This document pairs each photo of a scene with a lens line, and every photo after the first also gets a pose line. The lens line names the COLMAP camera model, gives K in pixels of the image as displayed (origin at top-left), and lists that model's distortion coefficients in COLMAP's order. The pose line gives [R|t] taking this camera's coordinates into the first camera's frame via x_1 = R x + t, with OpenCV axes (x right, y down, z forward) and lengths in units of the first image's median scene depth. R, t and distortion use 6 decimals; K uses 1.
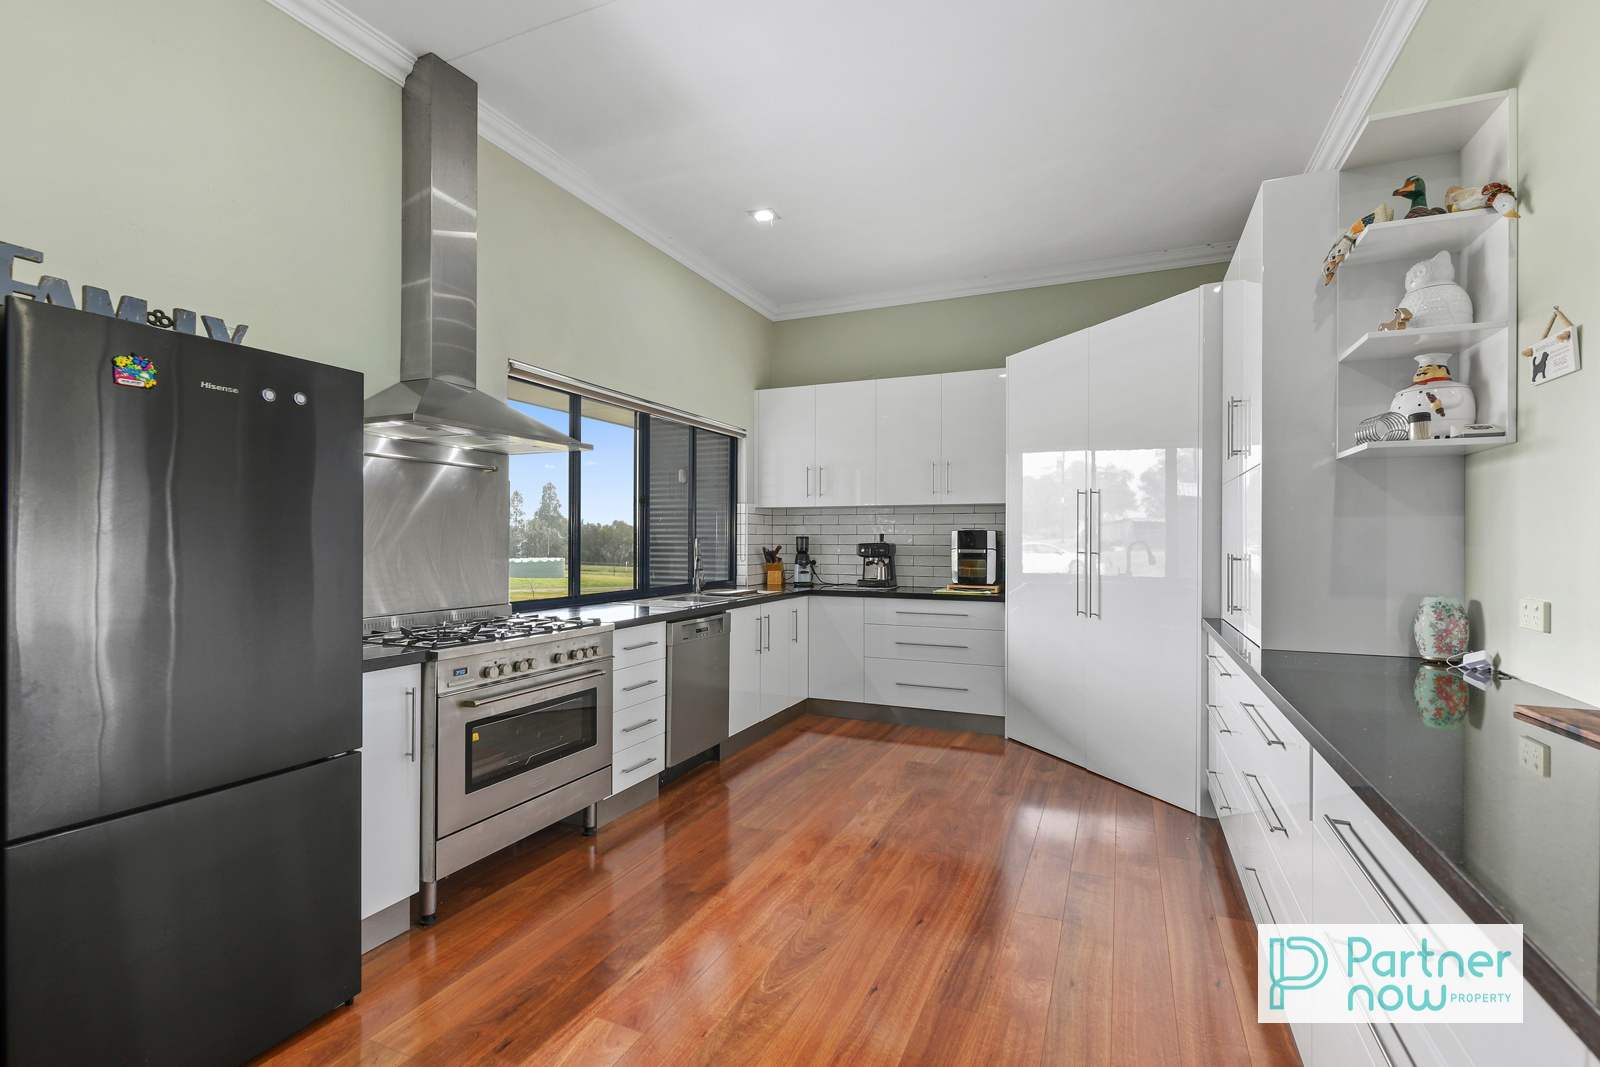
lens RADIAL K [[736.9, 0, 800.0], [0, 736.9, 533.5], [0, 0, 1]] dist [-0.002106, -0.000266]
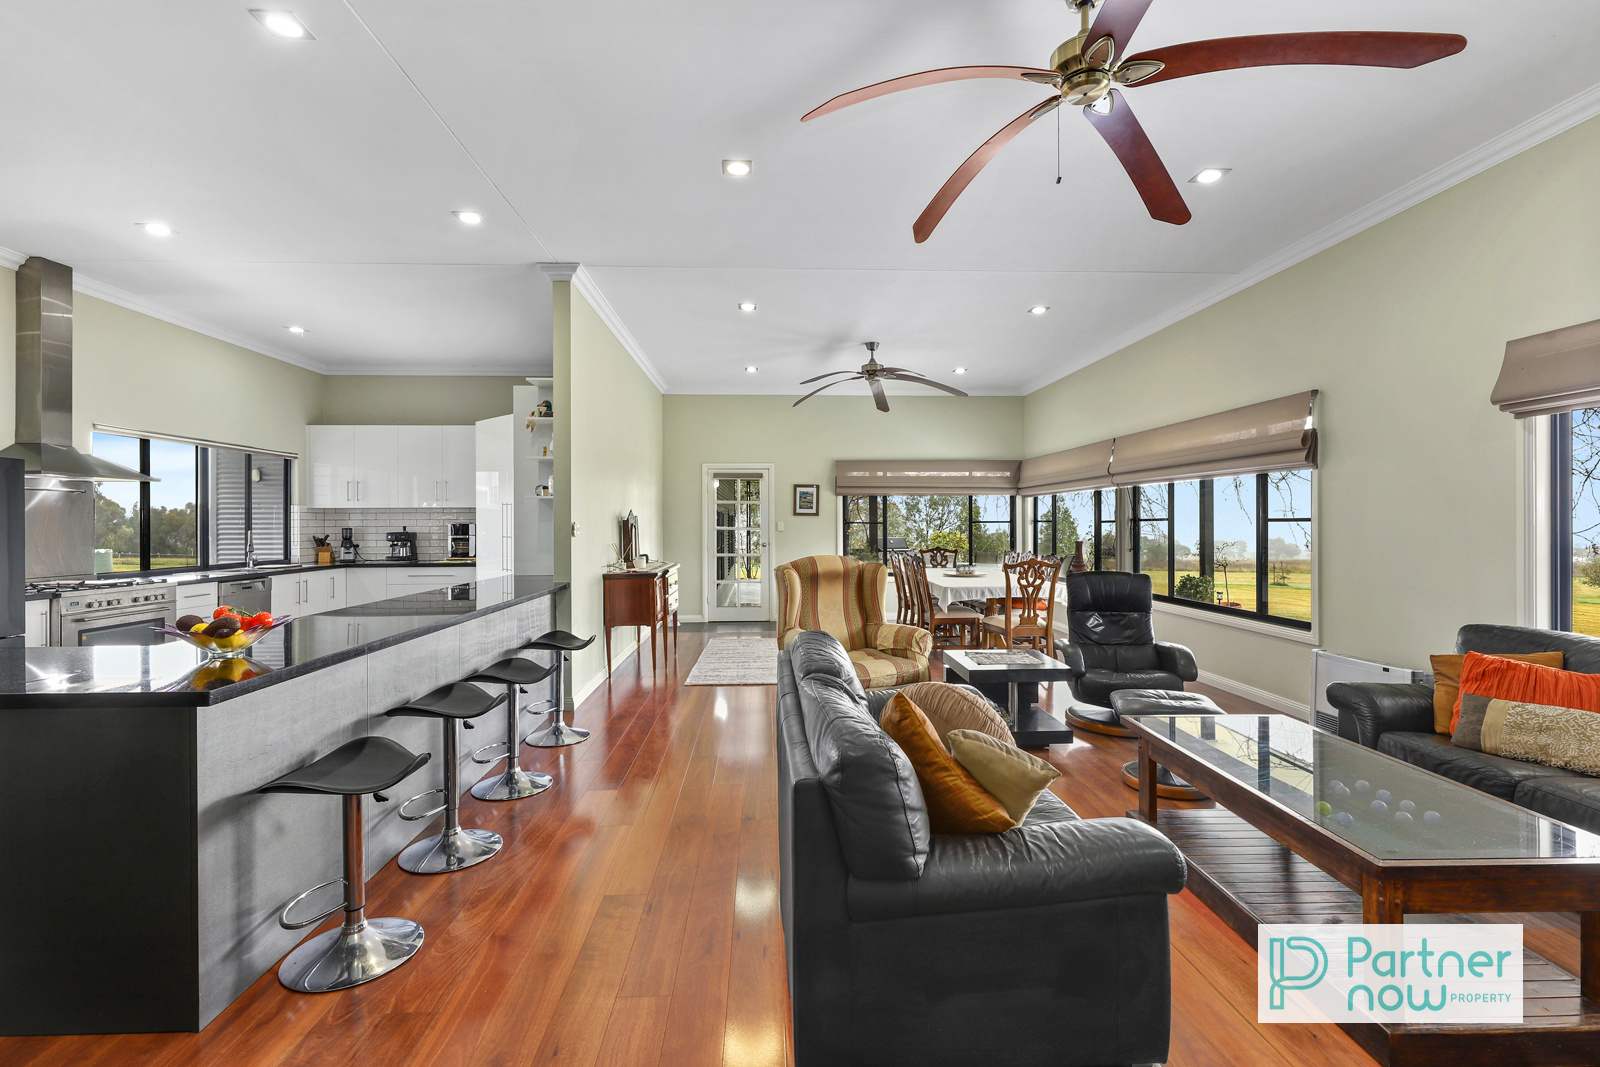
lens RADIAL K [[736.1, 0, 820.2], [0, 736.1, 518.8], [0, 0, 1]] dist [-0.000795, -0.000439]
pose [[0.894873, -0.005766, 0.446284, 0.217768], [0.004283, 0.999981, 0.004331, -0.018682], [-0.446301, -0.001964, 0.894881, -0.807381]]
